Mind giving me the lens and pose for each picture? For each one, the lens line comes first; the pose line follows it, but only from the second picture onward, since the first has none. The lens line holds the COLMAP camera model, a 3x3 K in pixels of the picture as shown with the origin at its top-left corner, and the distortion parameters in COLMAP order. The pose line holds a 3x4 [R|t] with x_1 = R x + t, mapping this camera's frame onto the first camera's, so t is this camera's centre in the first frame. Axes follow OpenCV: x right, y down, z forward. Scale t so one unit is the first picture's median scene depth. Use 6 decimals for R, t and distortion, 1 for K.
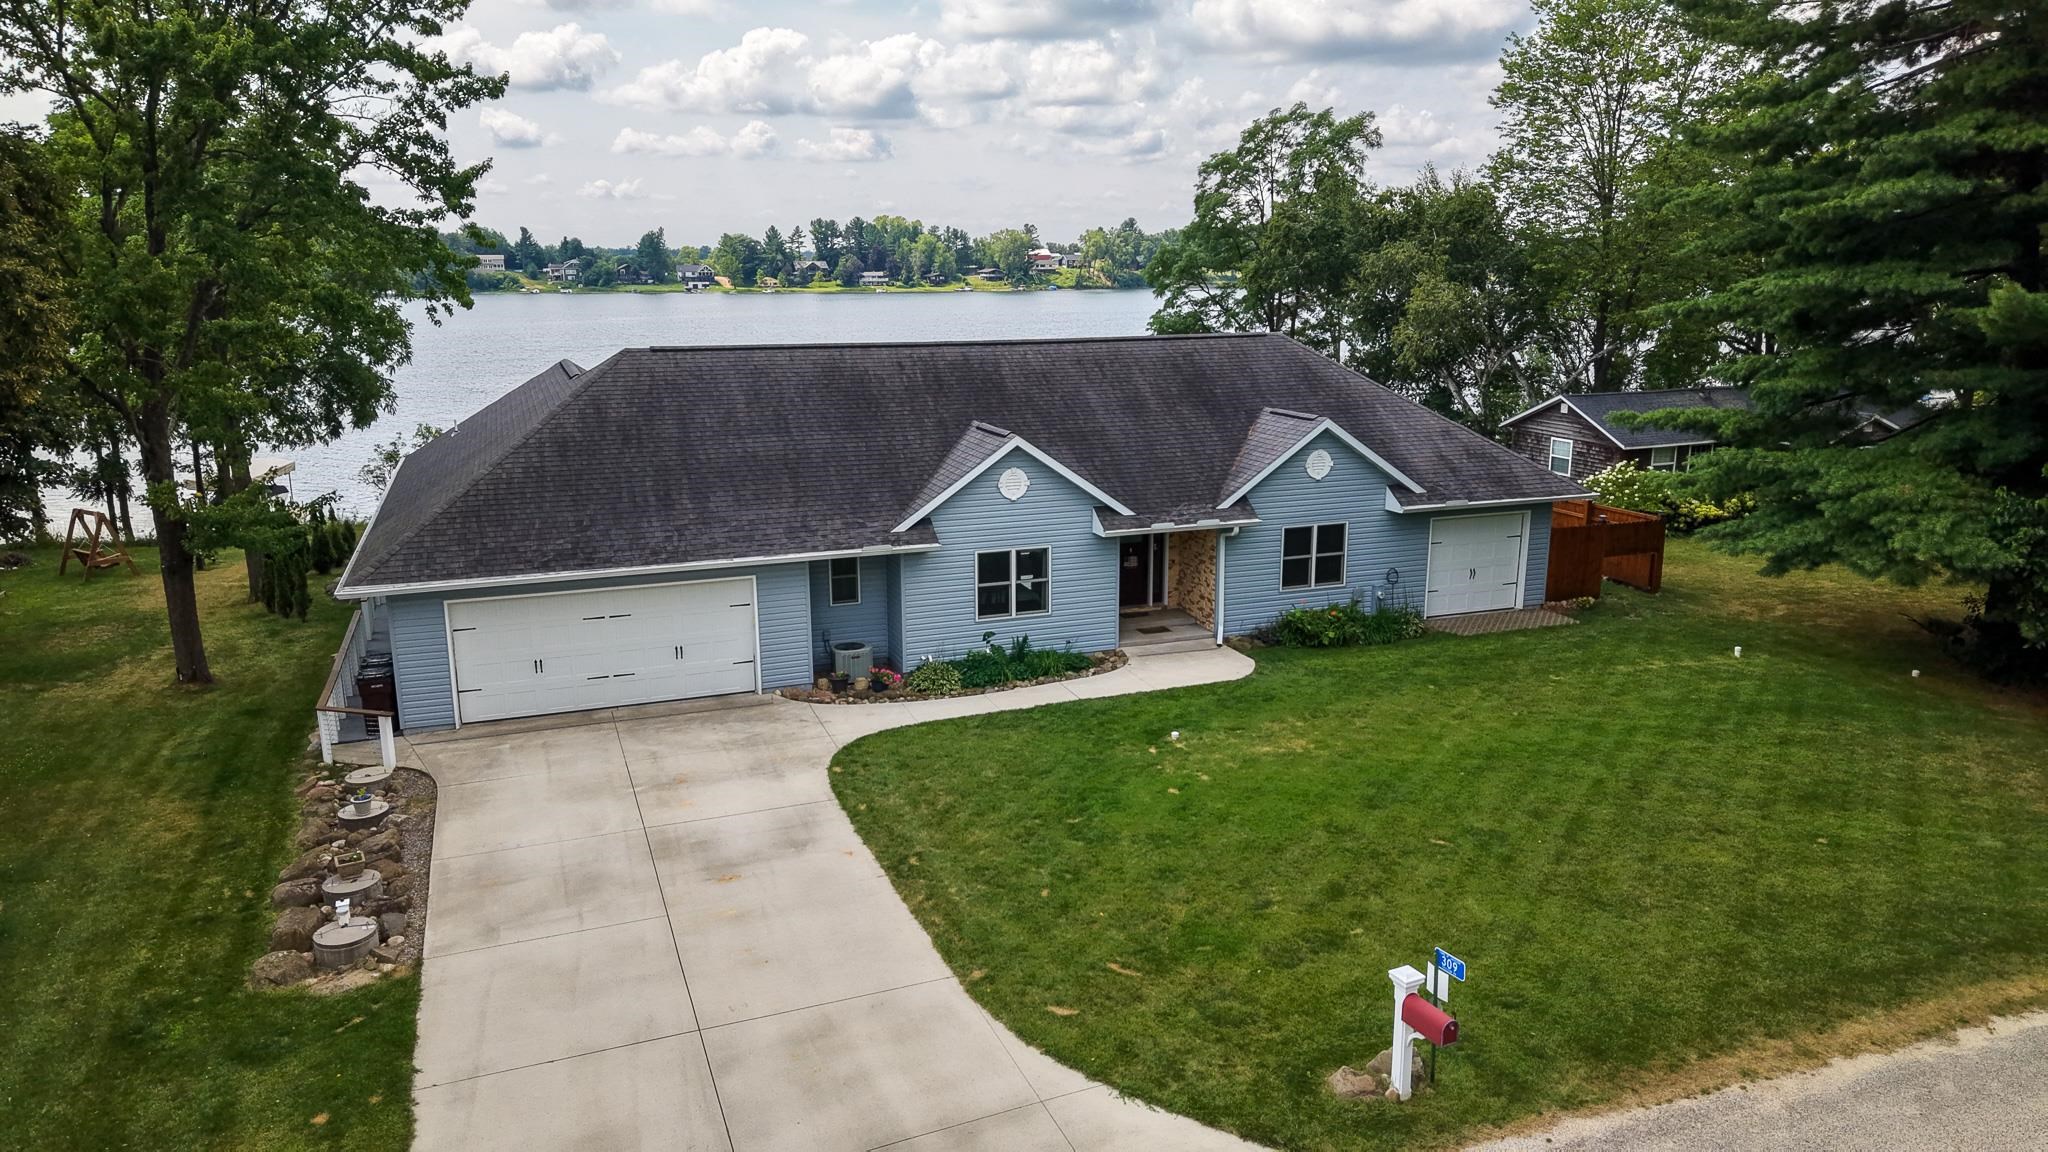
lens RADIAL K [[1372.1, 0, 1022.0], [0, 1372.1, 590.7], [0, 0, 1]] dist [0.028283, -0.032544]
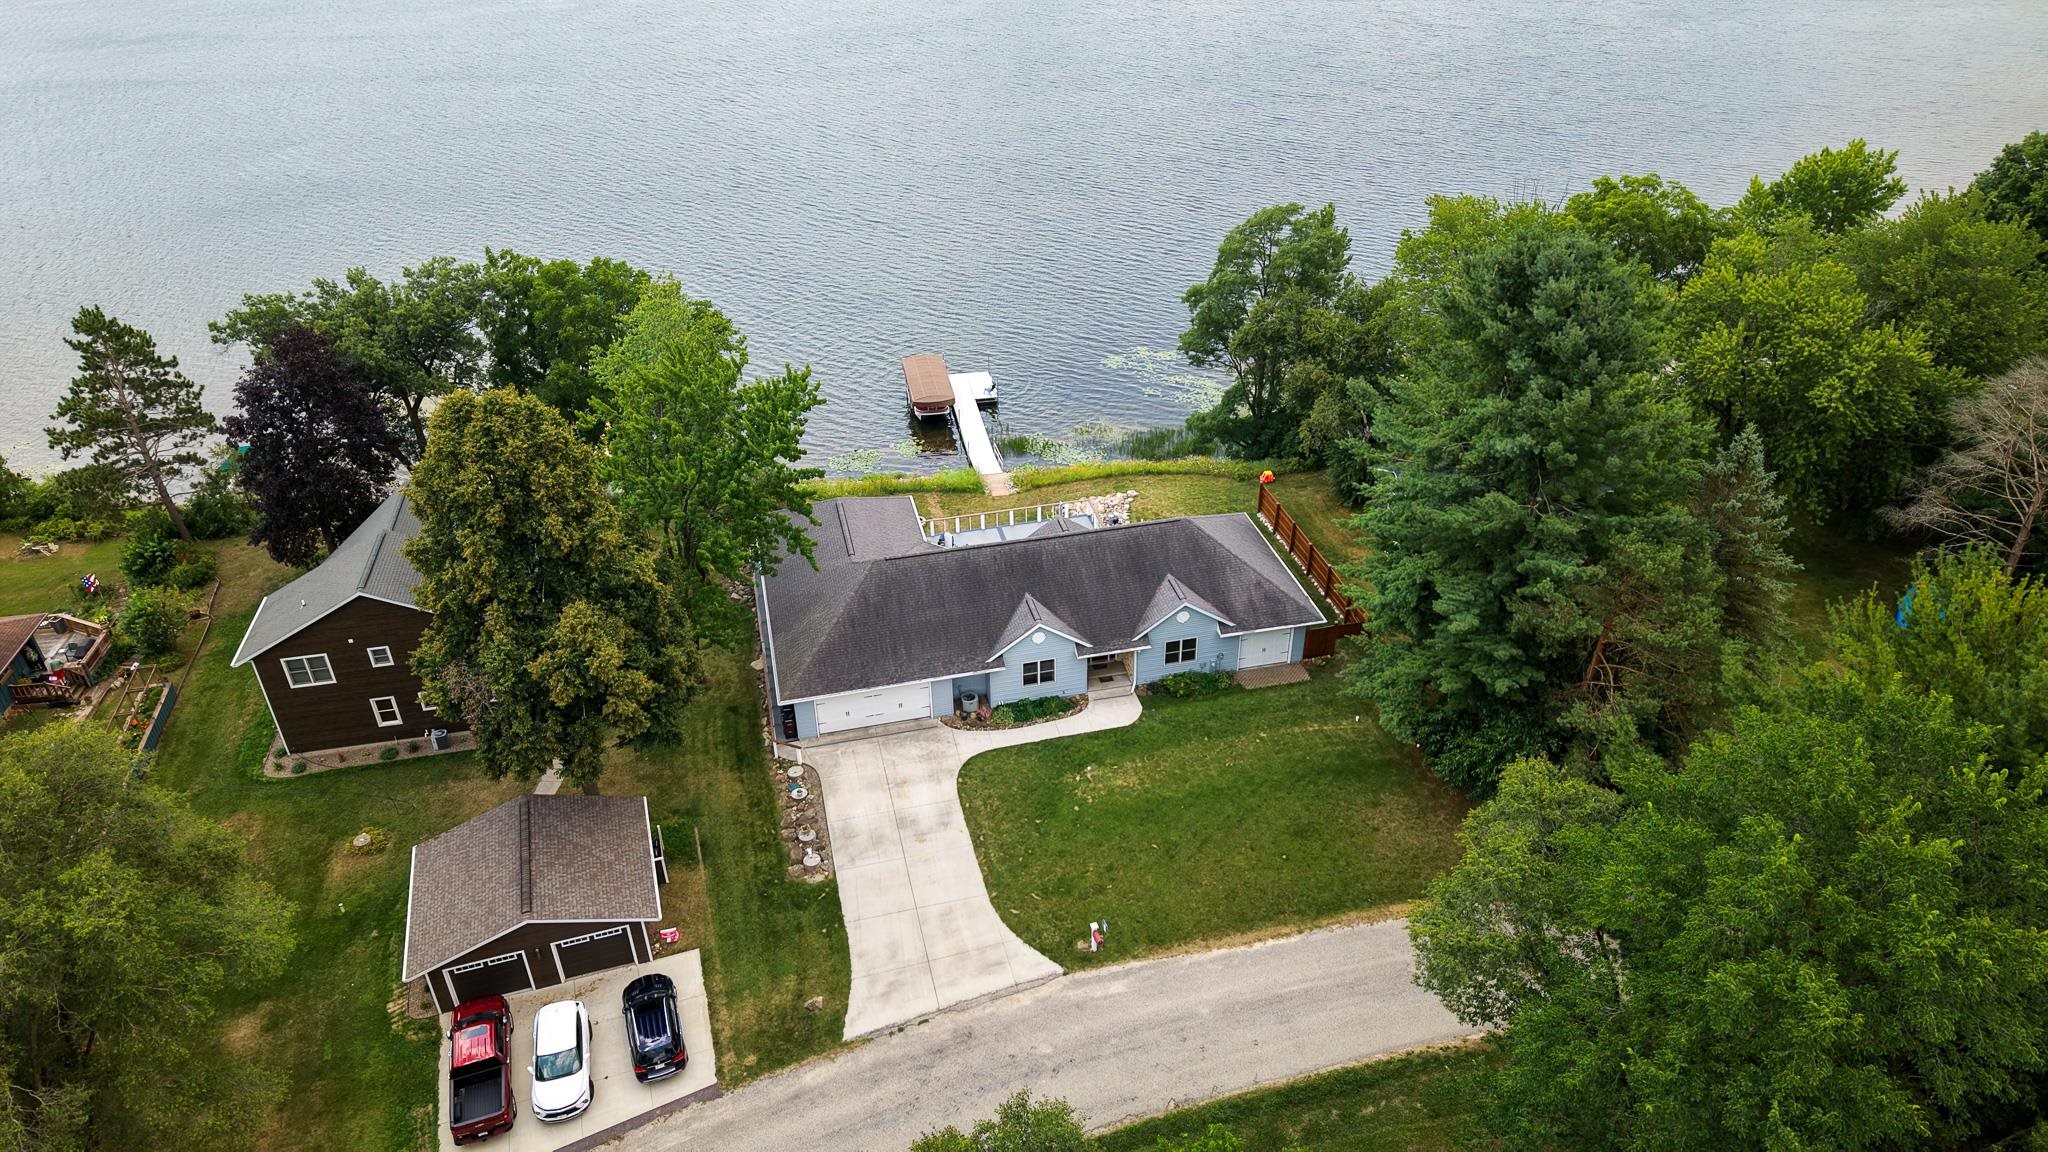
lens RADIAL K [[1372.1, 0, 1023.3], [0, 1372.1, 567.2], [0, 0, 1]] dist [0.028283, -0.032544]
pose [[0.991733, 0.059289, -0.113802, 0.254875], [-0.018443, 0.943509, 0.330832, -1.087297], [0.126988, -0.325998, 0.936803, -1.298783]]
